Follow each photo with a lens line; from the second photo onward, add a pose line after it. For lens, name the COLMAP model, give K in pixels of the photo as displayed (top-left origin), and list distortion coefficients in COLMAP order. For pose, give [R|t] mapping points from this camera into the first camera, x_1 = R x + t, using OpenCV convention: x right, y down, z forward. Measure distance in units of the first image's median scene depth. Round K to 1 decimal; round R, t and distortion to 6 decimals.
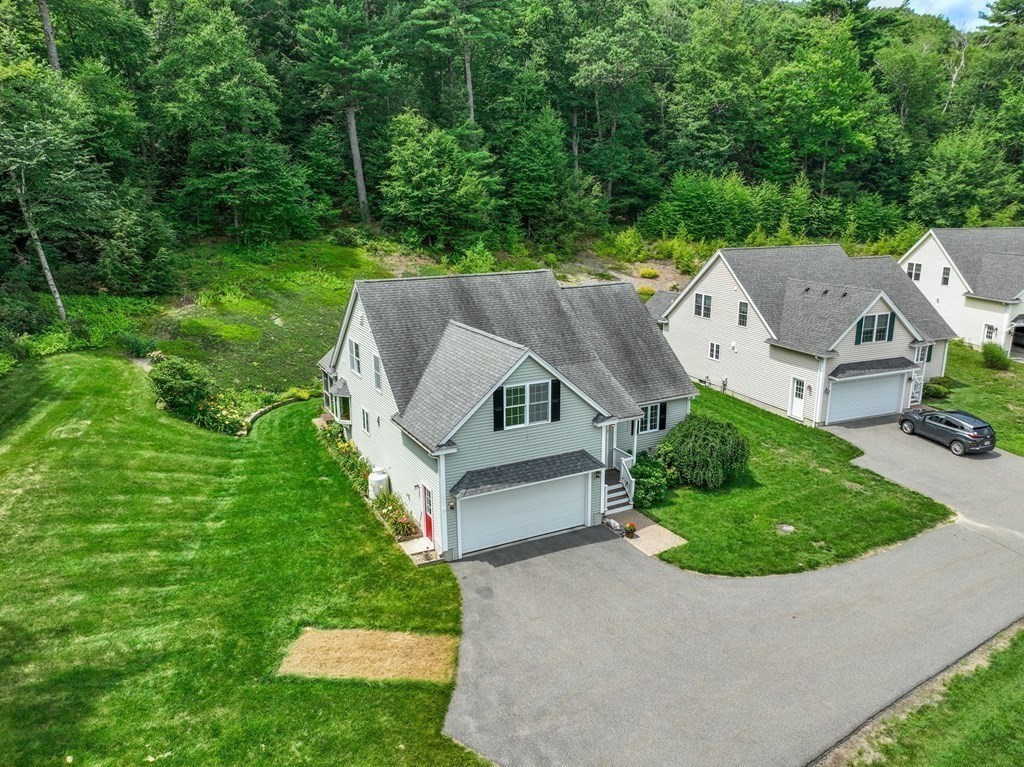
lens RADIAL K [[712.2, 0, 501.3], [0, 712.2, 403.0], [0, 0, 1]] dist [0.000154, 0.010240]
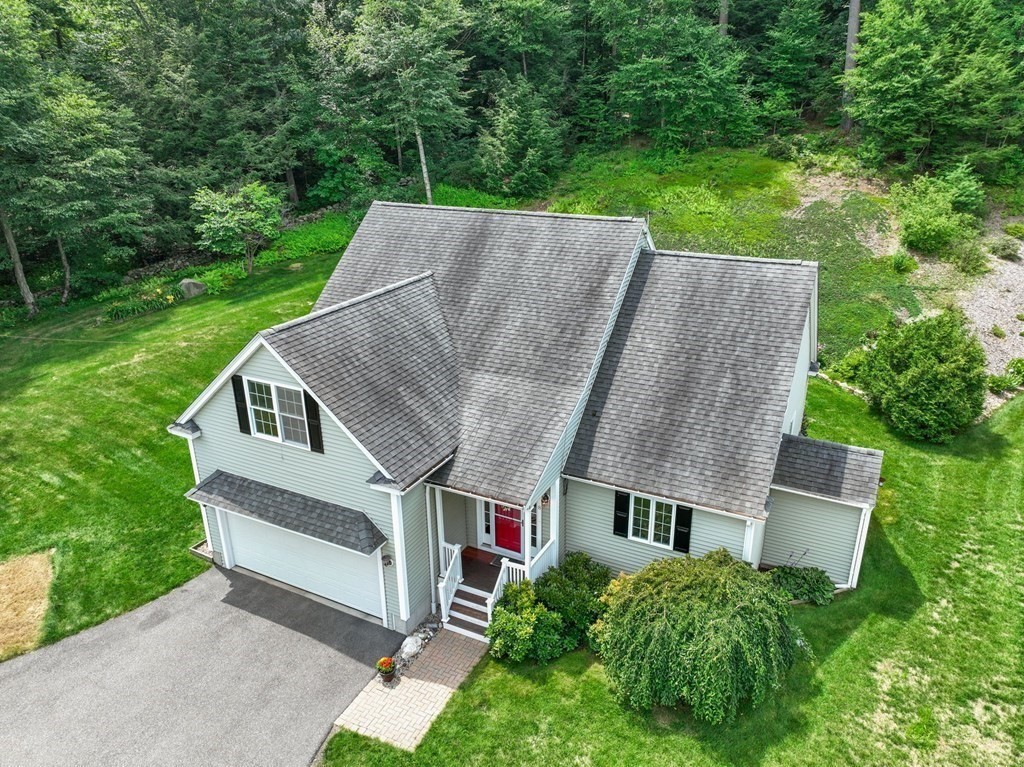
lens RADIAL K [[712.2, 0, 497.0], [0, 712.2, 396.0], [0, 0, 1]] dist [0.000154, 0.010240]
pose [[0.594591, 0.310333, -0.741724, 0.608368], [-0.219590, 0.950116, 0.221492, -0.193041], [0.773461, 0.031178, 0.633077, 0.681892]]
